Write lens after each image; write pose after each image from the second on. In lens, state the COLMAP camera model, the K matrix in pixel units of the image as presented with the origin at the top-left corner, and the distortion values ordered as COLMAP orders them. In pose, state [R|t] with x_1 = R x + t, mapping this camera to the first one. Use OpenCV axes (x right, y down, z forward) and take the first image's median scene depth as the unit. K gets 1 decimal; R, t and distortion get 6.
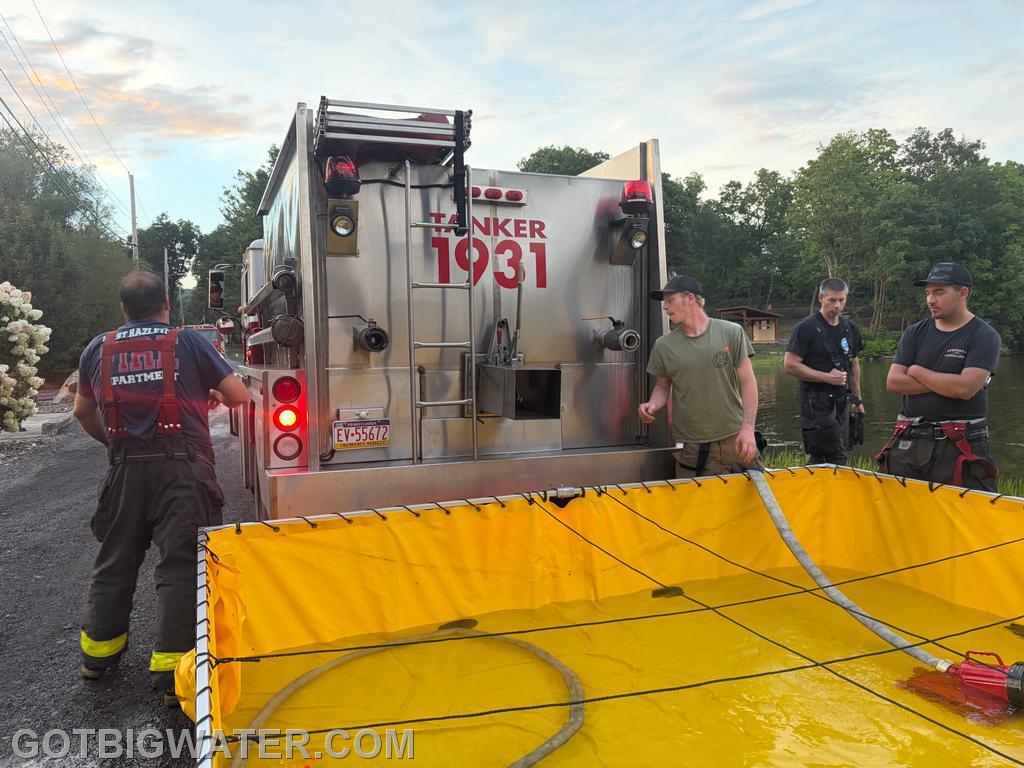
lens RADIAL K [[764.1, 0, 499.9], [0, 764.1, 405.3], [0, 0, 1]] dist [-0.032973, 0.002054]
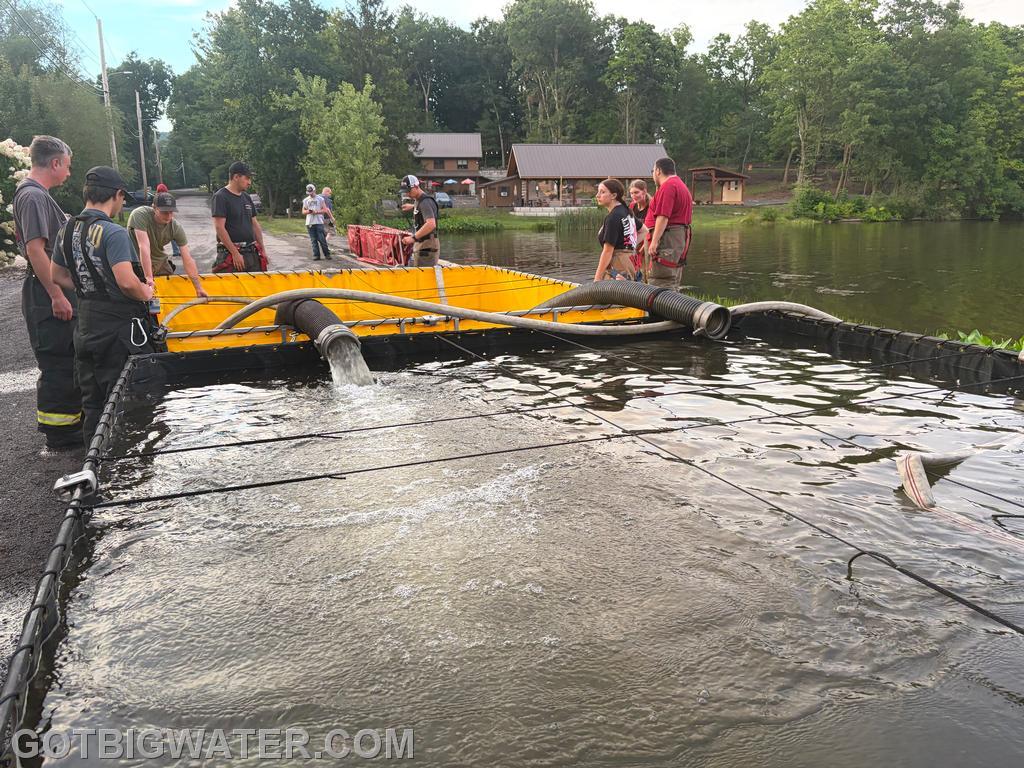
lens RADIAL K [[732.7, 0, 512.0], [0, 732.7, 384.0], [0, 0, 1]] dist [0.028793, -0.039399]
pose [[0.999066, 0.014320, 0.040775, 0.323866], [-0.020882, 0.986012, 0.165359, 0.049374], [-0.037837, -0.166056, 0.985390, -0.680243]]
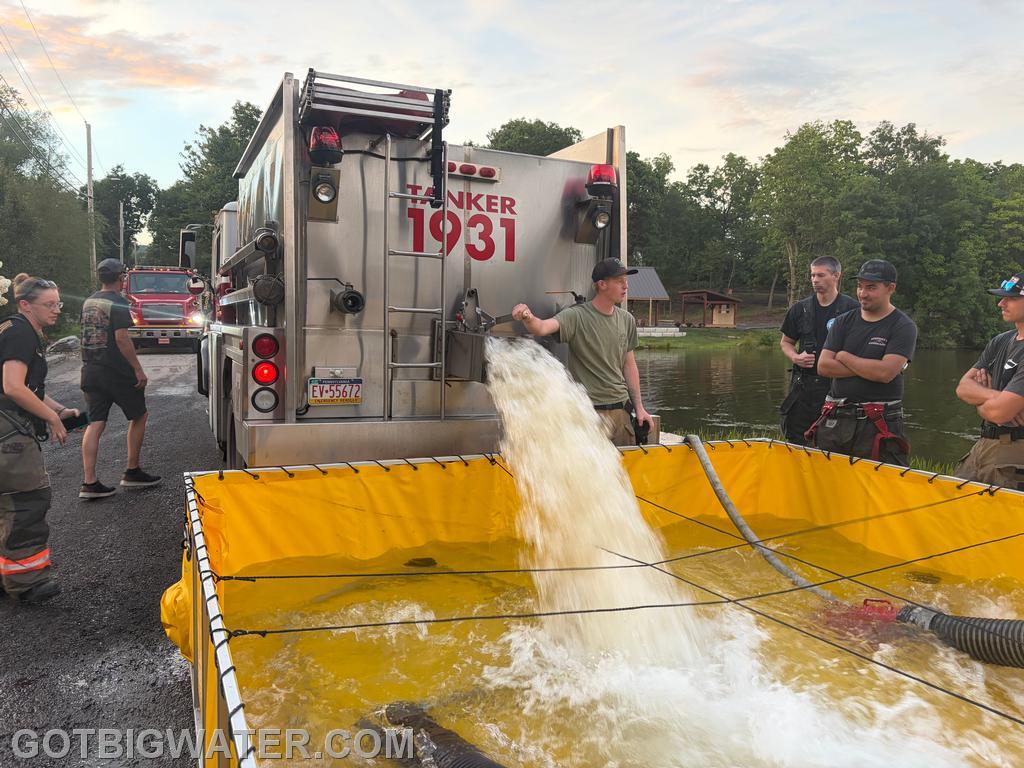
lens RADIAL K [[765.8, 0, 508.8], [0, 765.8, 407.2], [0, 0, 1]] dist [-0.052607, 0.056001]
pose [[0.997269, 0.036328, 0.064308, -0.007437], [-0.038679, 0.998613, 0.035711, 0.011042], [-0.062921, -0.038101, 0.997291, -0.066090]]
